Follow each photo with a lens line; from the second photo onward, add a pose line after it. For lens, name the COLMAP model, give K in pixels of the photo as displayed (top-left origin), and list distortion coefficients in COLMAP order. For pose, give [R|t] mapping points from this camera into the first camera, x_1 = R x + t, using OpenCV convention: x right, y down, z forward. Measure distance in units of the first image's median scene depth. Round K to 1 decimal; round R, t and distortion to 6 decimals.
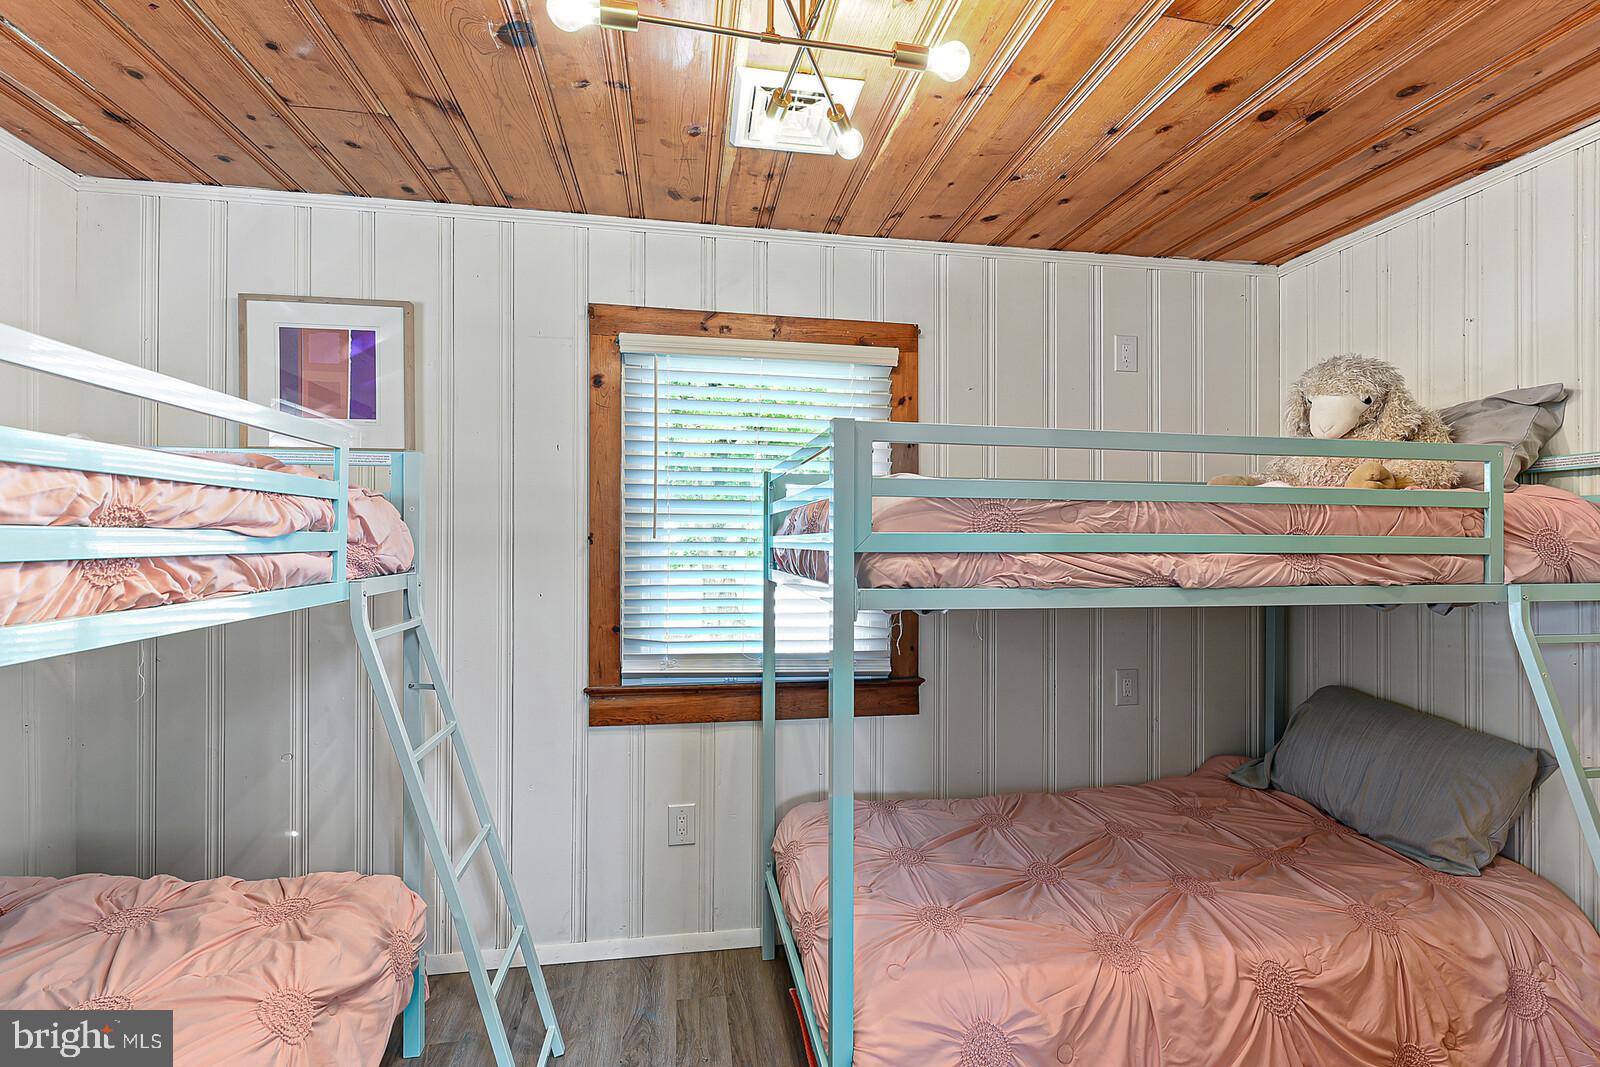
lens RADIAL K [[715.2, 0, 788.5], [0, 715.2, 542.5], [0, 0, 1]] dist [0.002160, -0.000488]
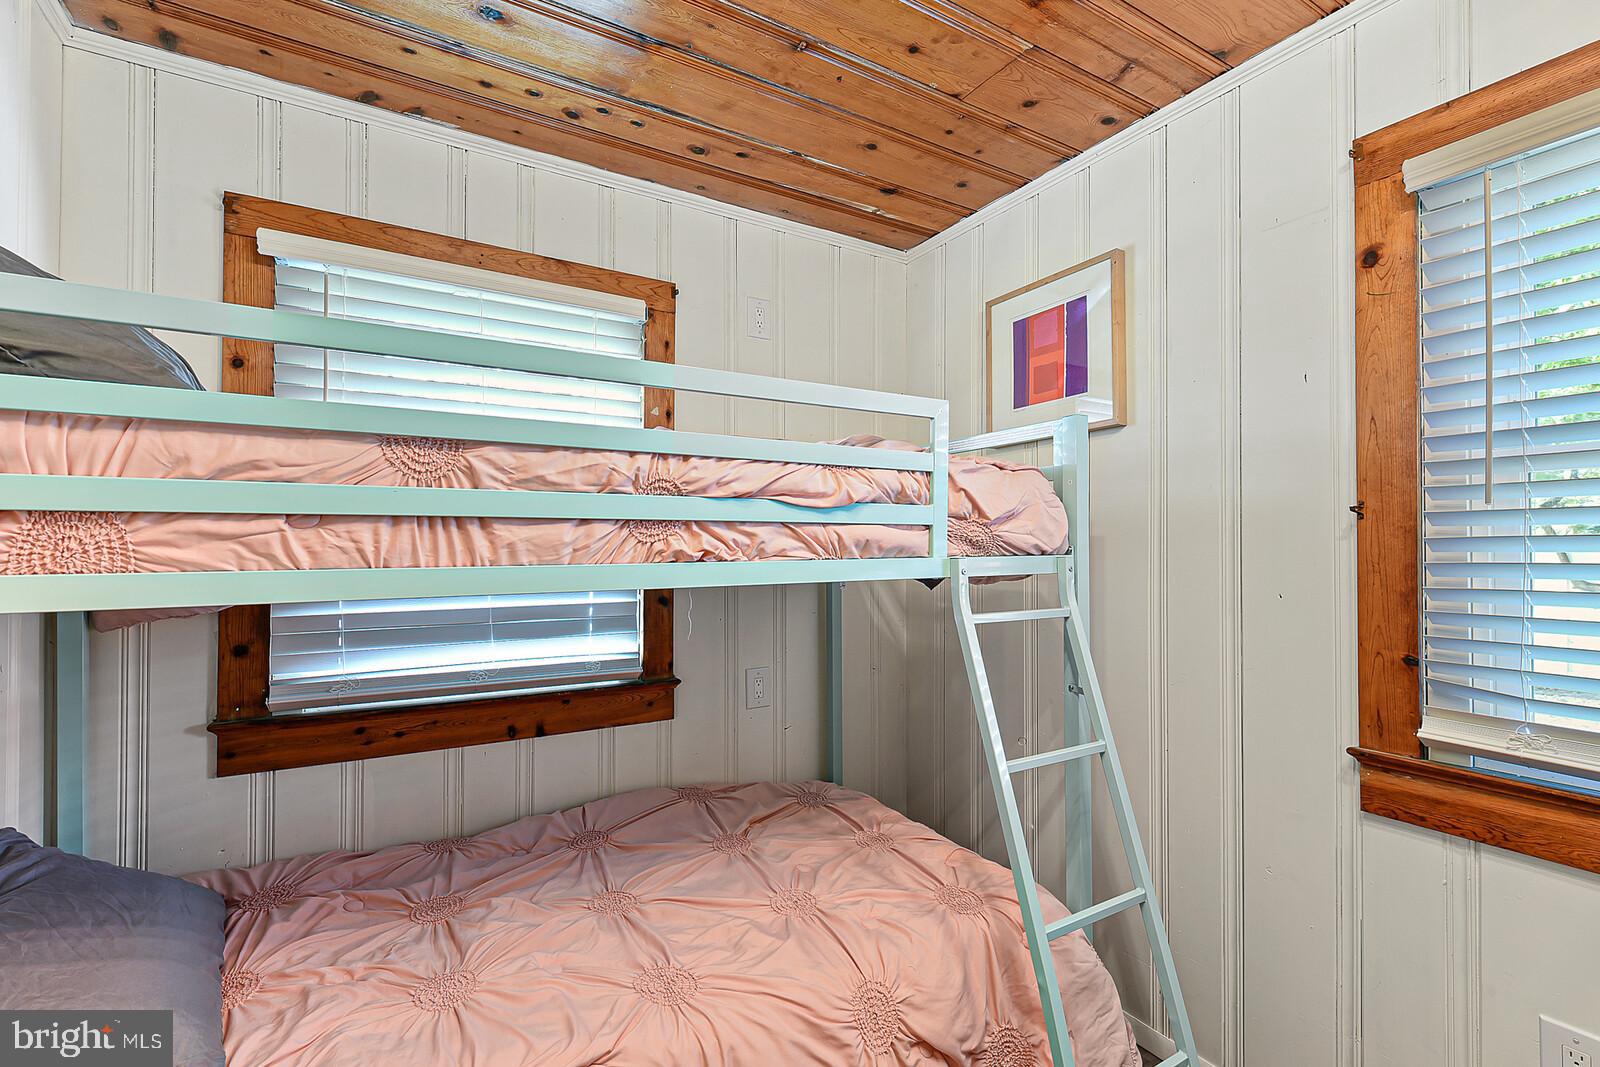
lens RADIAL K [[715.2, 0, 788.5], [0, 715.2, 542.5], [0, 0, 1]] dist [0.002160, -0.000488]
pose [[0.369682, -0.012987, -0.929068, 0.142827], [-0.000315, 0.999901, -0.014102, 0.036905], [0.929158, 0.005506, 0.369641, 0.354509]]
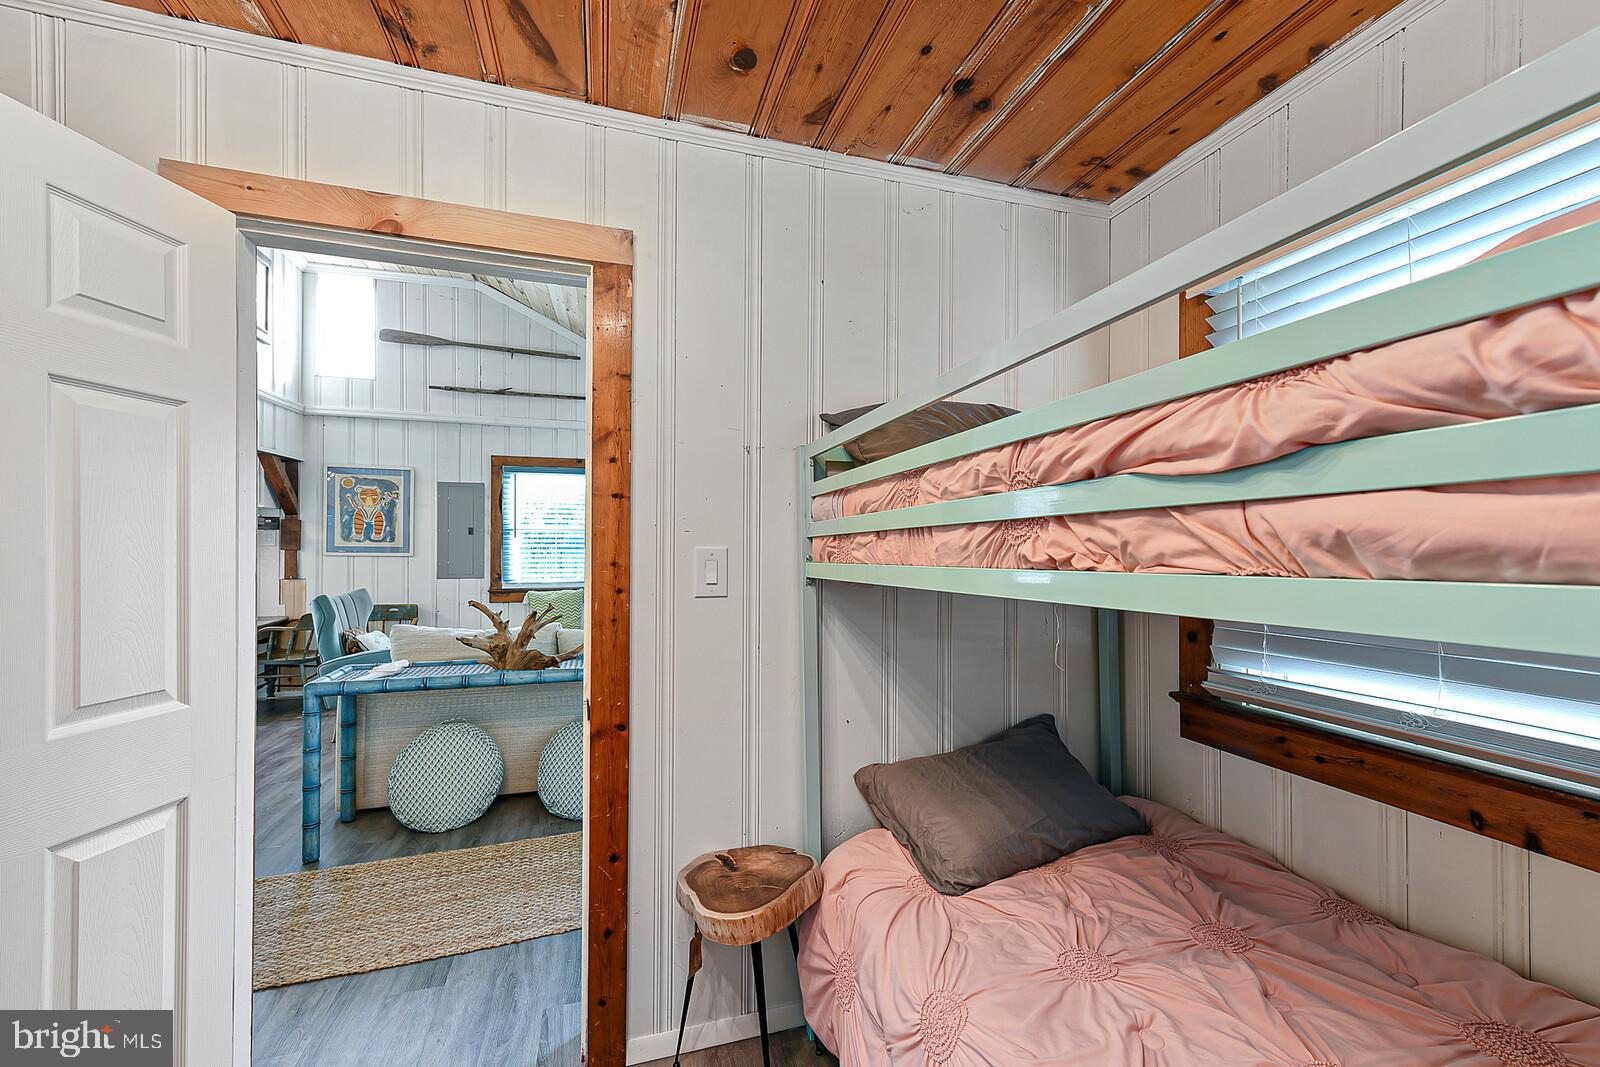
lens RADIAL K [[629.0, 0, 795.2], [0, 629.0, 548.7], [0, 0, 1]] dist [0.001837, 0.000109]
pose [[-0.987601, -0.004891, -0.156908, -0.216286], [-0.004685, 0.999988, -0.001681, 0.032712], [0.156914, -0.000925, -0.987612, 0.885591]]
